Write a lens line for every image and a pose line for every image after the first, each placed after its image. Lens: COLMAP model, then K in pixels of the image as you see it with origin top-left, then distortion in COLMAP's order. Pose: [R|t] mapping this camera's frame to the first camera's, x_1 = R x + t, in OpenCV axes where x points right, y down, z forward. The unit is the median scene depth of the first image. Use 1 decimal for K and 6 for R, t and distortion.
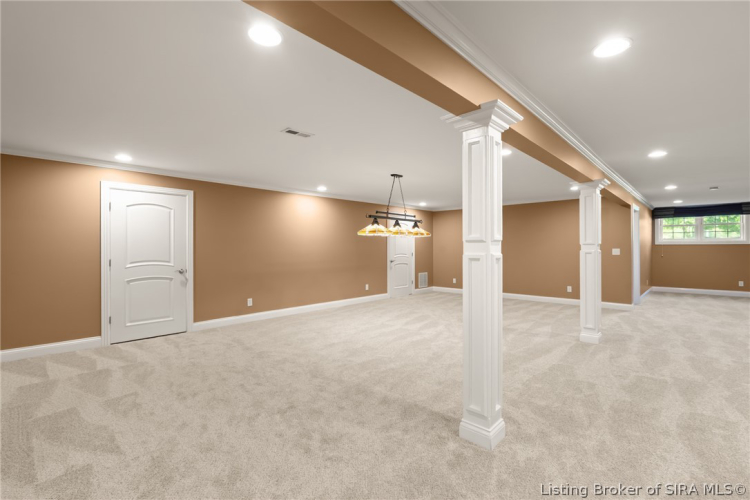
lens RADIAL K [[338.5, 0, 371.1], [0, 338.5, 247.2], [0, 0, 1]] dist [0.000267, -0.000218]
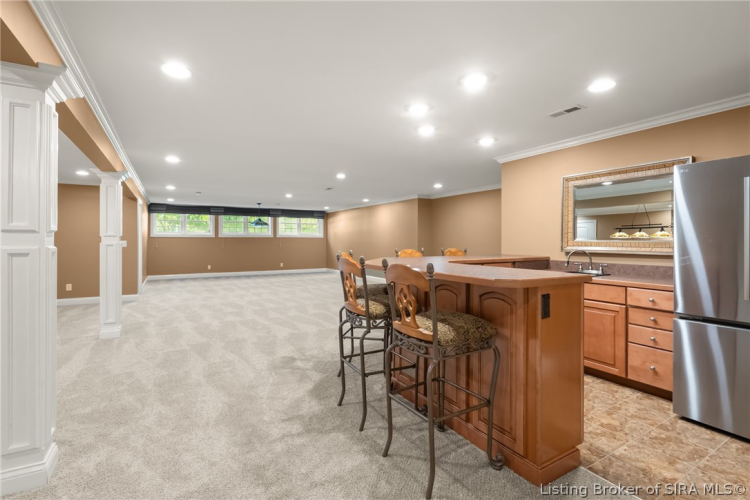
lens RADIAL K [[356.5, 0, 374.2], [0, 356.5, 239.4], [0, 0, 1]] dist [-0.000690, -0.000055]
pose [[0.274764, 0.003858, 0.961504, -0.129925], [-0.004883, 0.999985, -0.002617, -0.000601], [-0.961499, -0.003976, 0.274778, -0.003494]]
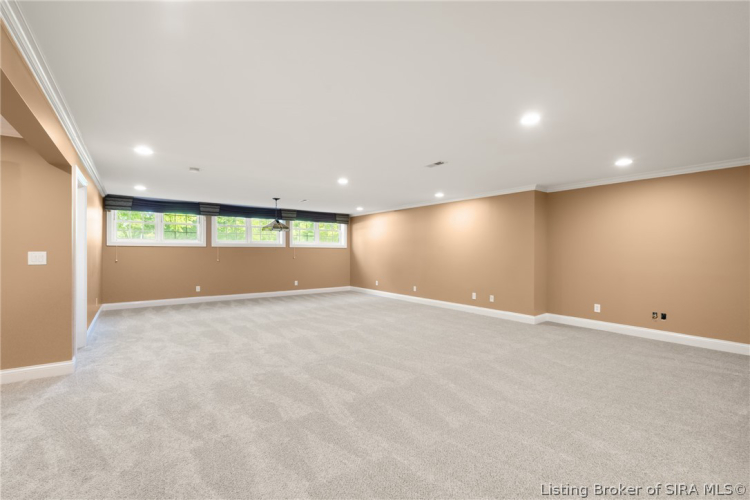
lens RADIAL K [[321.6, 0, 375.0], [0, 321.6, 250.0], [0, 0, 1]] dist [0.001409, 0.000165]
pose [[0.156684, 0.004372, 0.987639, 0.541265], [-0.007485, 0.999967, -0.003240, -0.000817], [-0.987620, -0.006885, 0.156712, 0.706796]]
